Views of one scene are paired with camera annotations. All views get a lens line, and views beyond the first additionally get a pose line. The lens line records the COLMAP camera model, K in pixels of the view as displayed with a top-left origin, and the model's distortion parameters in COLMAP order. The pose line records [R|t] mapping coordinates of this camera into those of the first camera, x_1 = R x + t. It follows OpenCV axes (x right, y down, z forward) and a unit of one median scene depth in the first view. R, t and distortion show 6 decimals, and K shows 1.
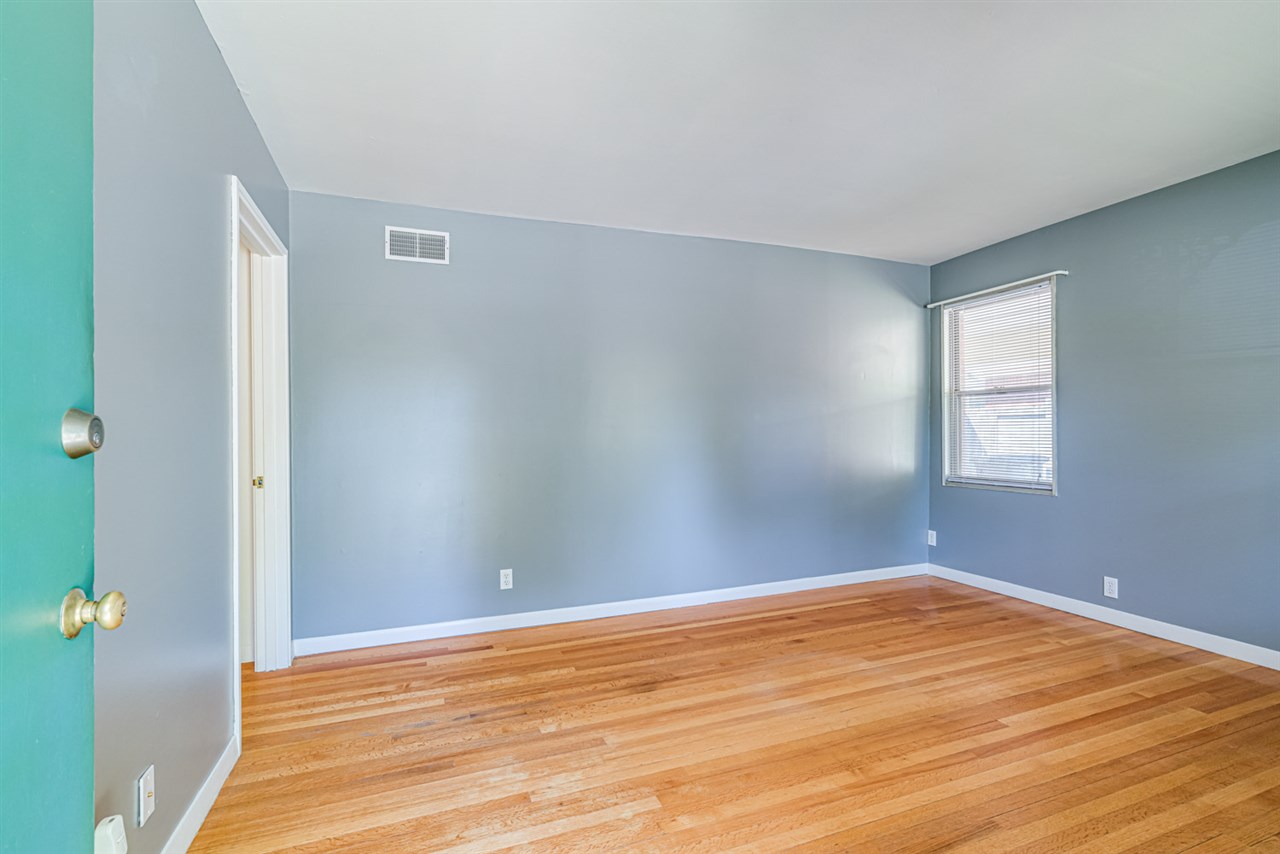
lens RADIAL K [[581.8, 0, 639.9], [0, 581.8, 433.2], [0, 0, 1]] dist [0.004564, 0.000256]
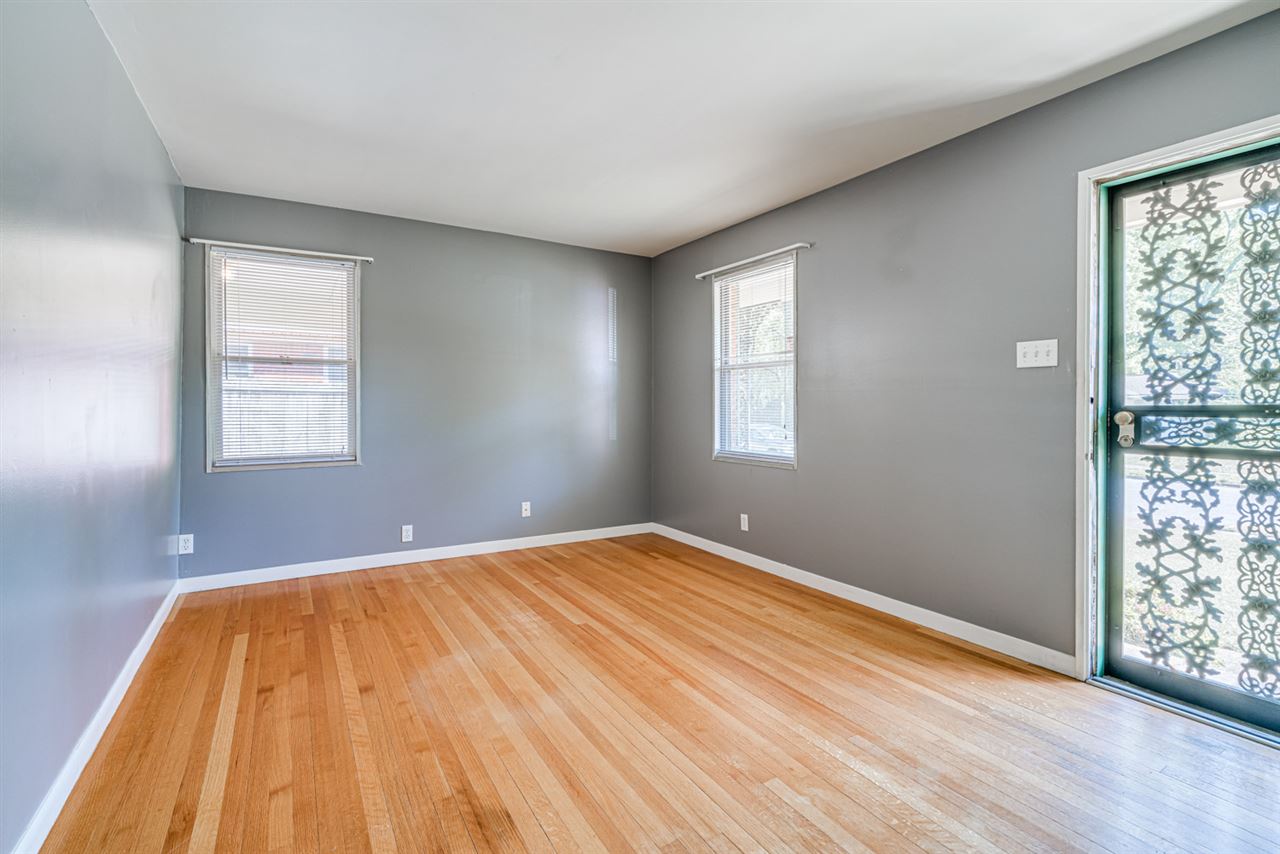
lens RADIAL K [[581.8, 0, 638.5], [0, 581.8, 415.8], [0, 0, 1]] dist [0.004564, 0.000256]
pose [[-0.177456, -0.009546, 0.984082, -0.548561], [-0.001338, 0.999954, 0.009458, 0.007501], [-0.984128, 0.000361, -0.177461, 0.863792]]
